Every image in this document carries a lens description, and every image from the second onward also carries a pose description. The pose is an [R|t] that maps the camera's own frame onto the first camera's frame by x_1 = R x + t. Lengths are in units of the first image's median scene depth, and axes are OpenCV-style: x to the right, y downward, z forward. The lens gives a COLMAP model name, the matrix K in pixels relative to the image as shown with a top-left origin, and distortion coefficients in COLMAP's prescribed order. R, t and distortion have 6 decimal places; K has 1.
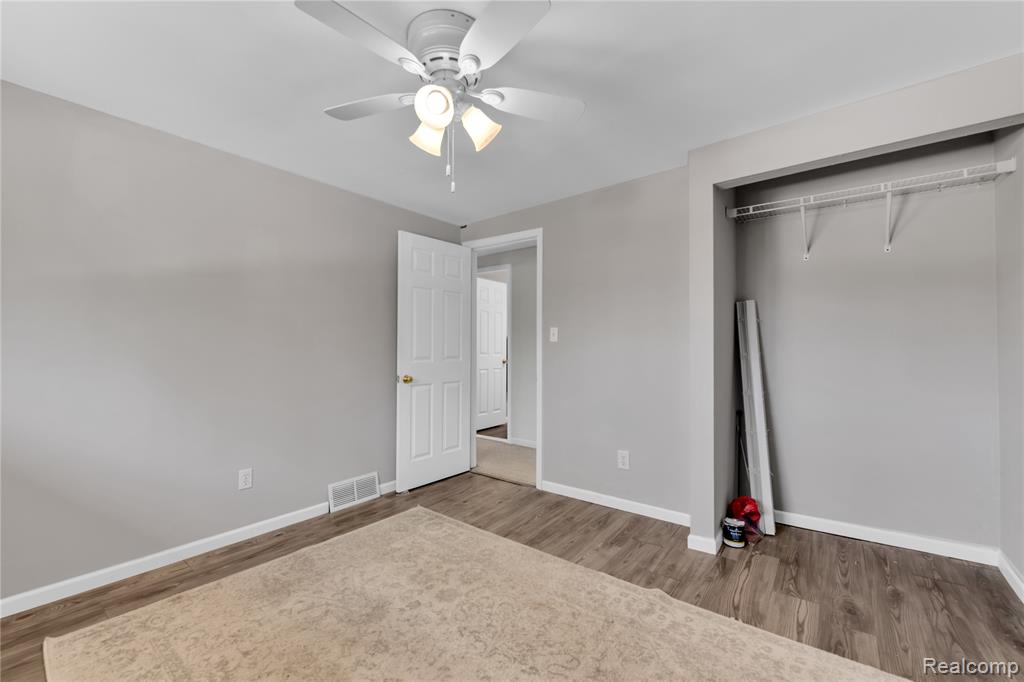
lens RADIAL K [[412.3, 0, 510.9], [0, 412.3, 343.9], [0, 0, 1]] dist [0.007087, -0.000076]
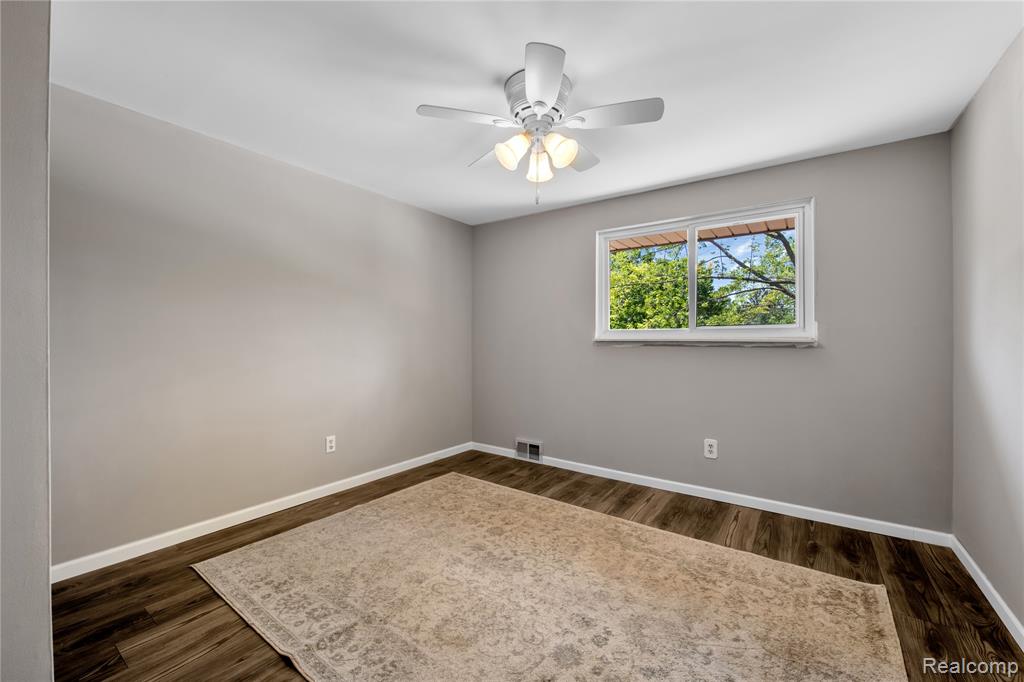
lens RADIAL K [[412.3, 0, 510.9], [0, 412.3, 343.9], [0, 0, 1]] dist [0.007087, -0.000076]
pose [[-0.999272, -0.000424, -0.038138, -0.020571], [-0.000400, 1.000000, -0.000621, 0.025687], [0.038139, -0.000605, -0.999272, 2.030975]]
